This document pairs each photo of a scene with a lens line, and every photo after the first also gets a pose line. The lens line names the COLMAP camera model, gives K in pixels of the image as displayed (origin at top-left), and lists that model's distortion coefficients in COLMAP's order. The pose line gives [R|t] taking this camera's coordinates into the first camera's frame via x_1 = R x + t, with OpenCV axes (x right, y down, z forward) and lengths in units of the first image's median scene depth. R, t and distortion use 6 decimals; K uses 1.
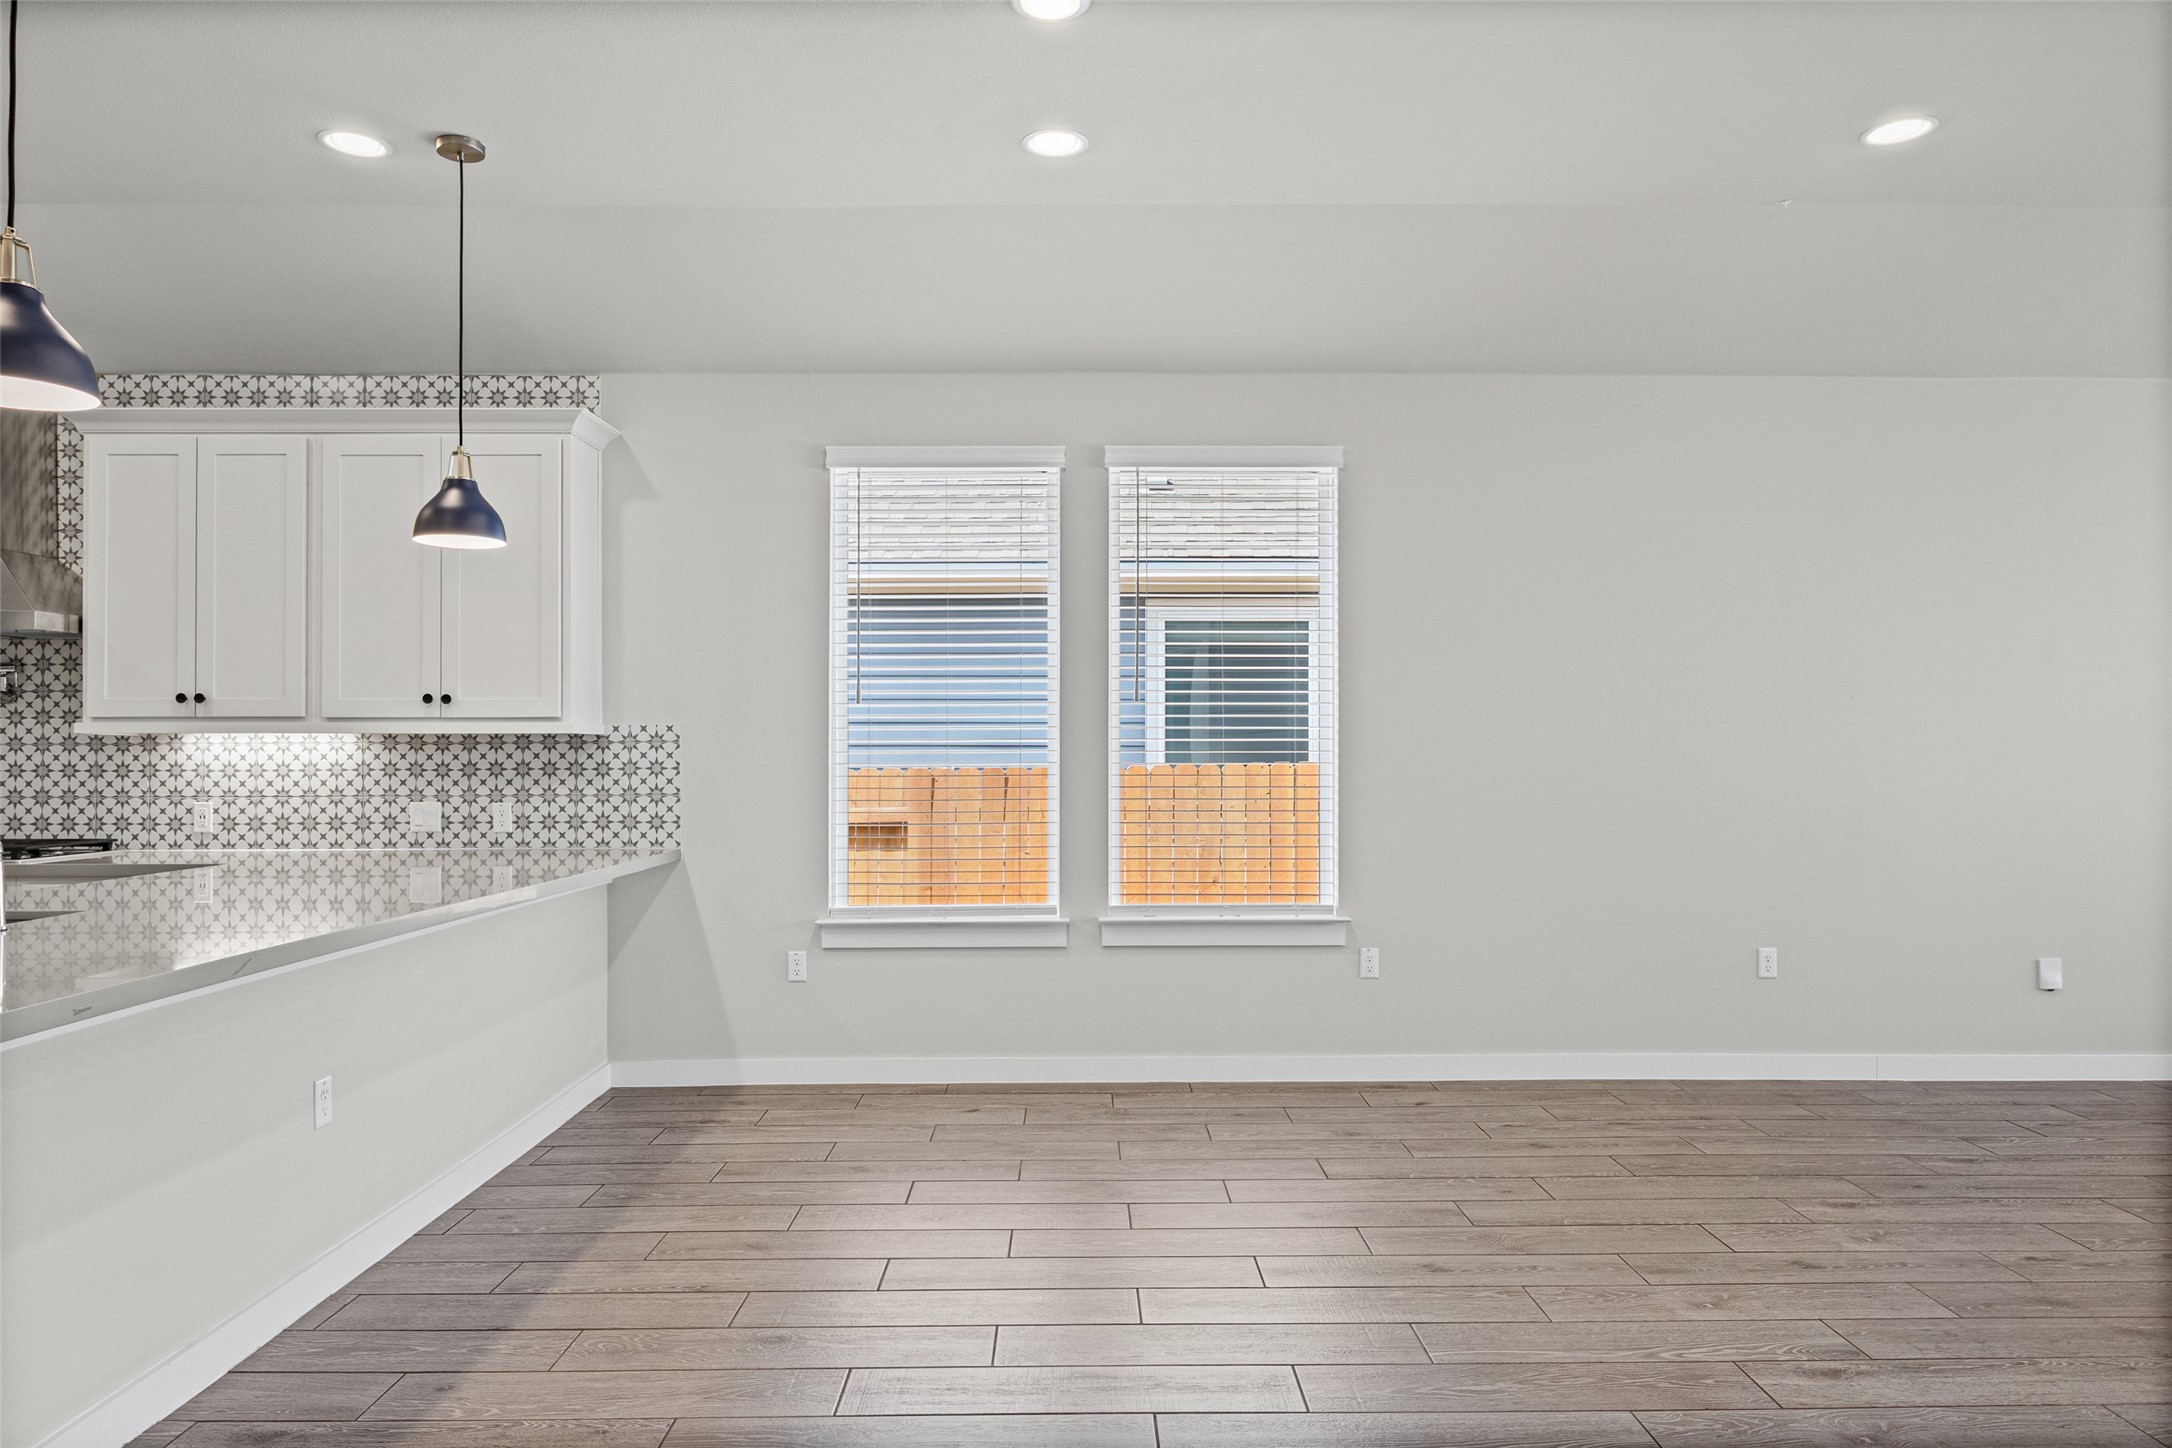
lens RADIAL K [[1393.0, 0, 1082.7], [0, 1393.0, 747.3], [0, 0, 1]] dist [-0.000336, -0.002001]
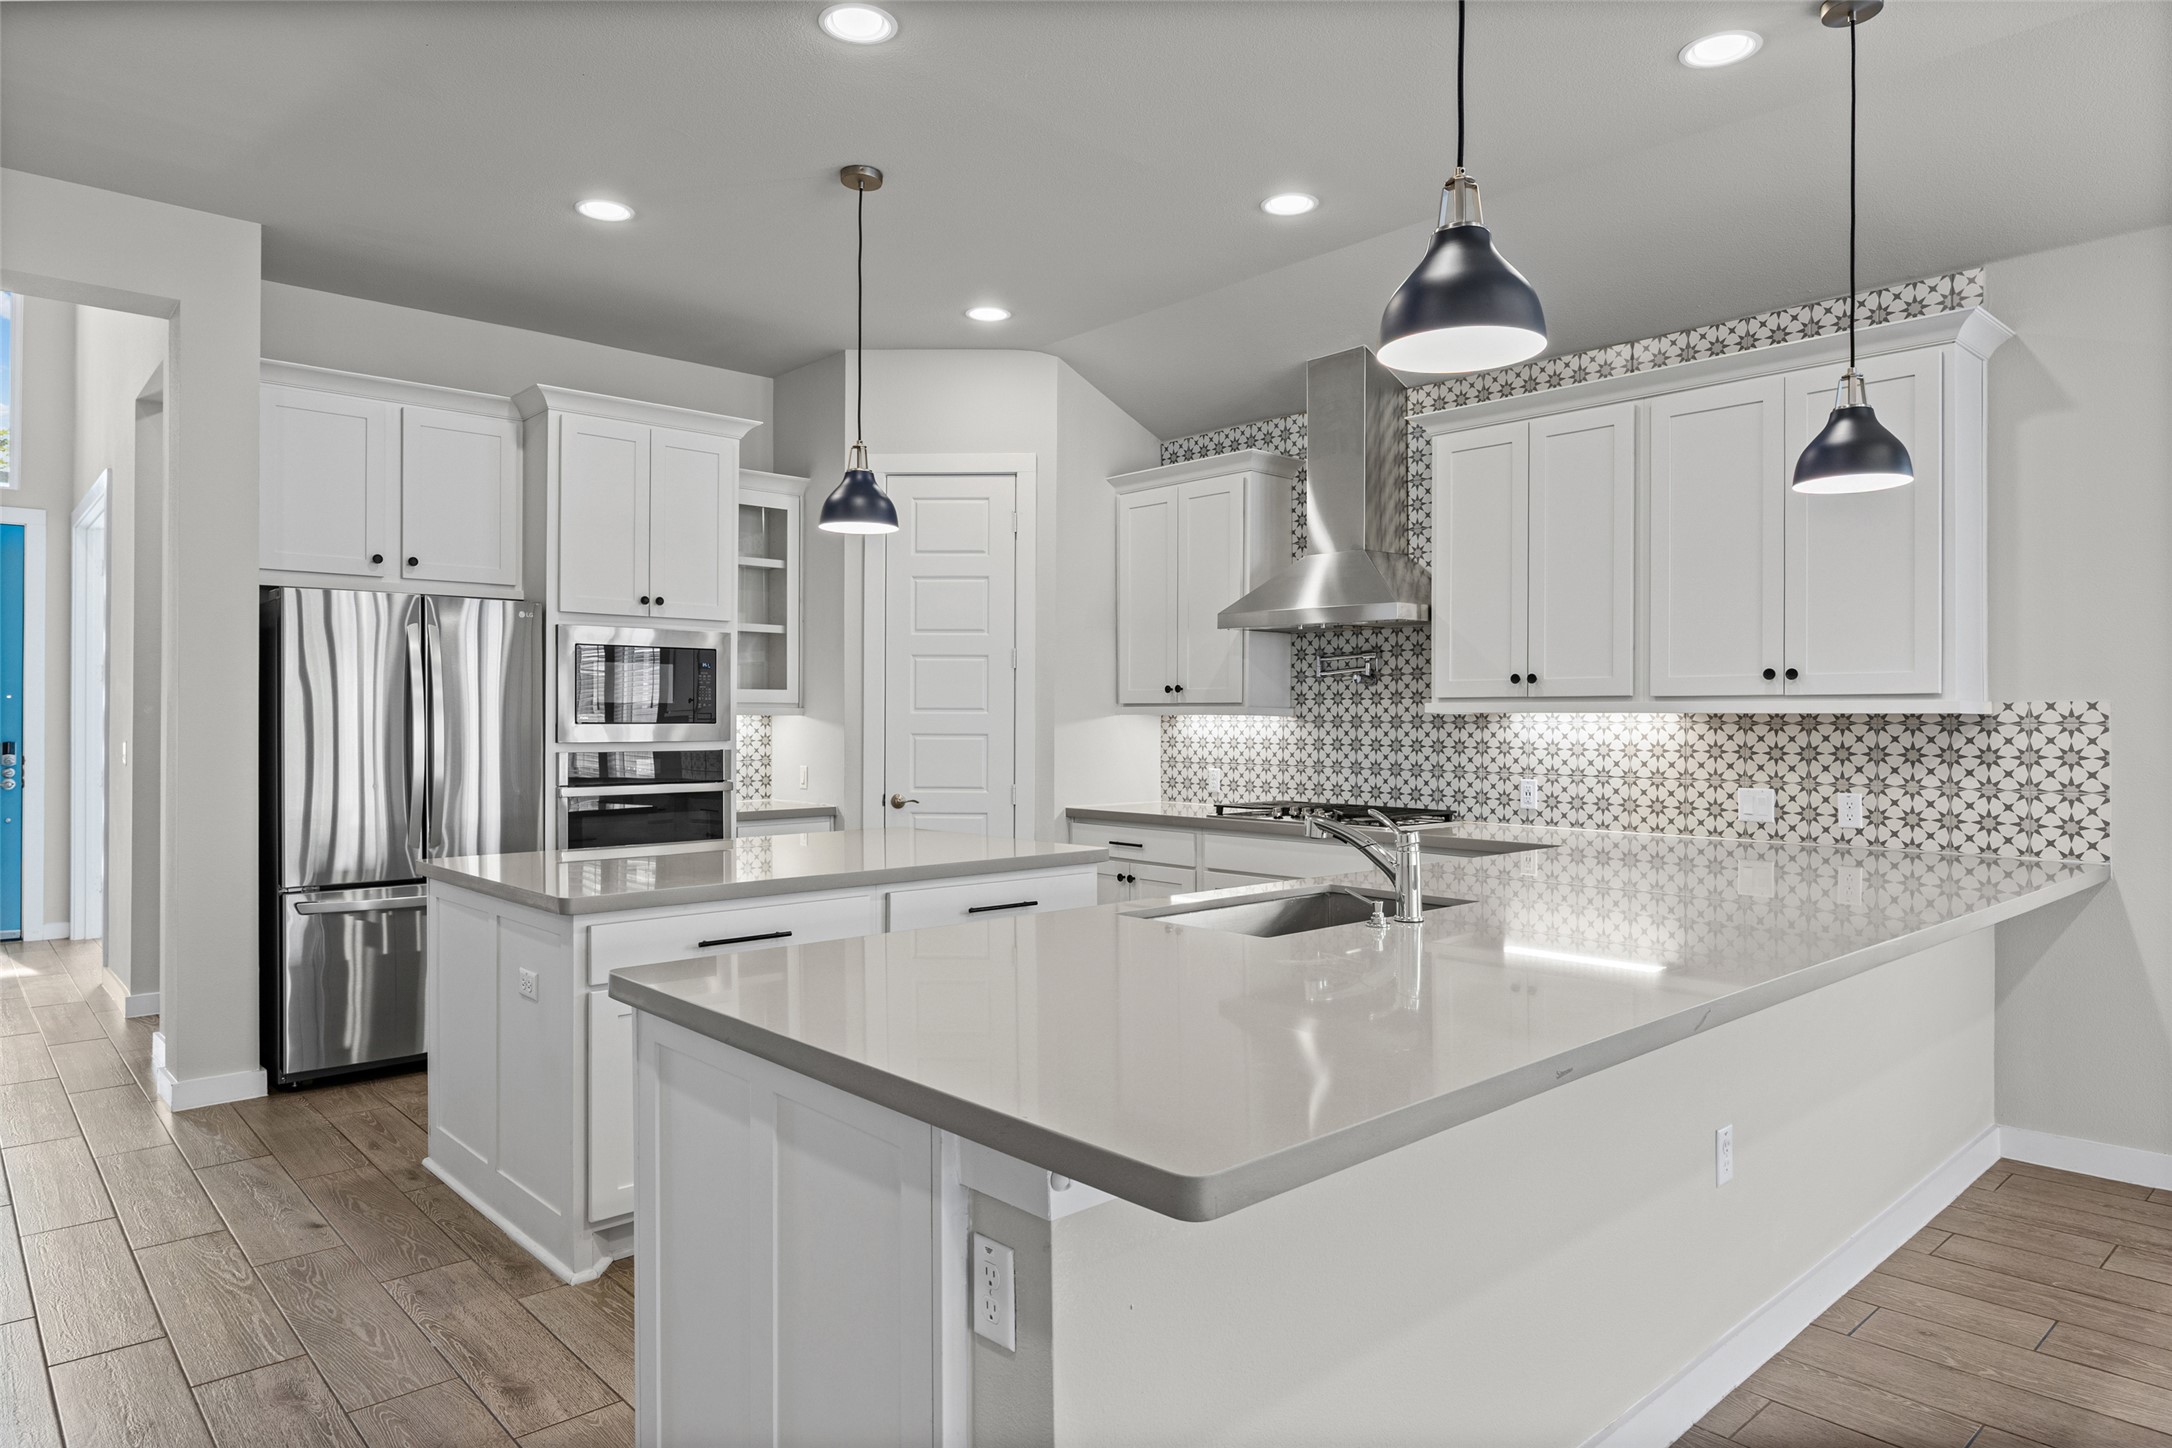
lens RADIAL K [[1300.3, 0, 1086.0], [0, 1300.3, 724.0], [0, 0, 1]] dist [-0.000726, 0.000003]
pose [[0.670060, 0.007207, -0.742272, -0.138395], [-0.002226, 0.999968, 0.007699, -0.008016], [0.742303, -0.003507, 0.670055, 0.114449]]
